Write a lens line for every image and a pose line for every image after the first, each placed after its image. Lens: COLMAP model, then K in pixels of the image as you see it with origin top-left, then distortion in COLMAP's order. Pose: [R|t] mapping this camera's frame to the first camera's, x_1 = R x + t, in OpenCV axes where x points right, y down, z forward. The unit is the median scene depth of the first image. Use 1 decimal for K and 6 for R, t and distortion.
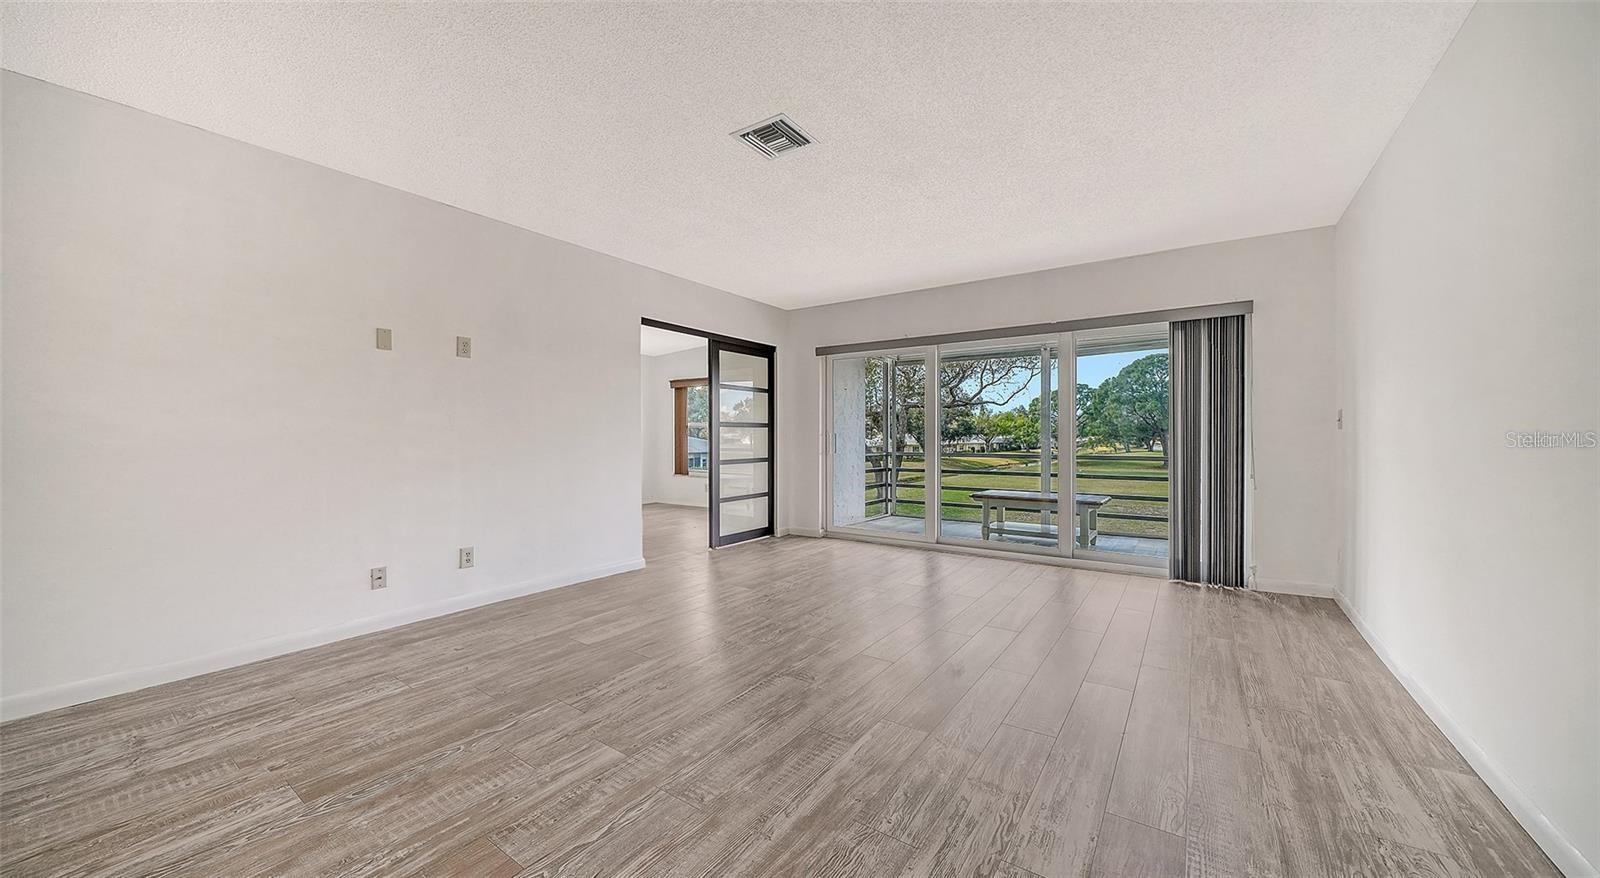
lens RADIAL K [[557.7, 0, 782.1], [0, 557.7, 436.3], [0, 0, 1]] dist [-0.002125, -0.000765]
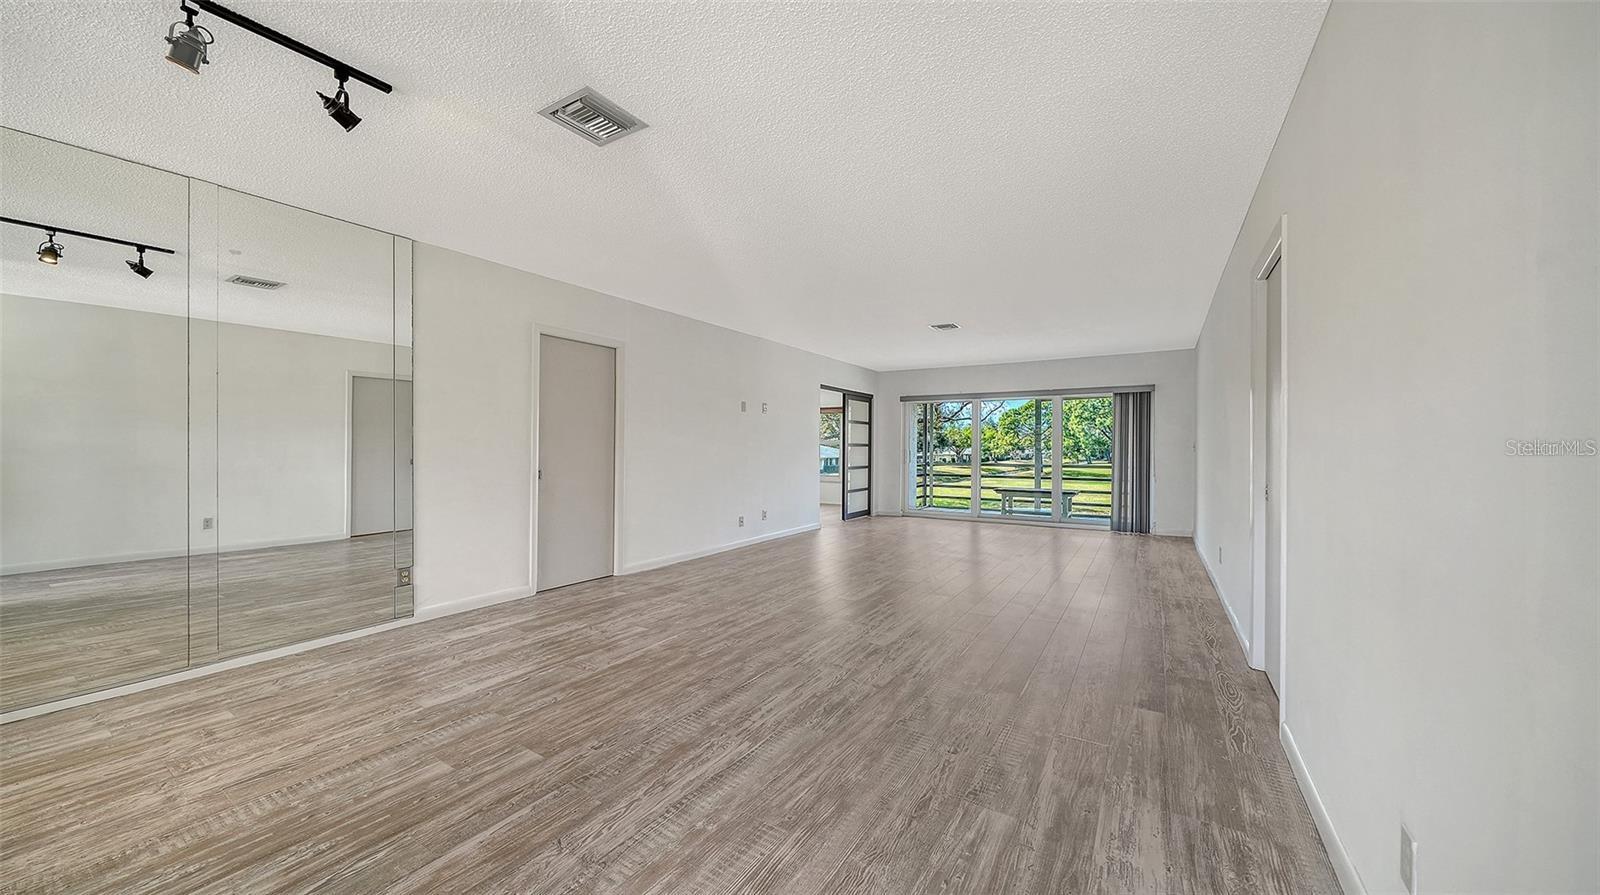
lens RADIAL K [[557.7, 0, 777.0], [0, 557.7, 445.8], [0, 0, 1]] dist [-0.002125, -0.000765]
pose [[0.998956, 0.005830, 0.045316, -0.373162], [-0.005780, 0.999983, -0.001234, -0.015127], [-0.045322, 0.000970, 0.998972, -0.591283]]
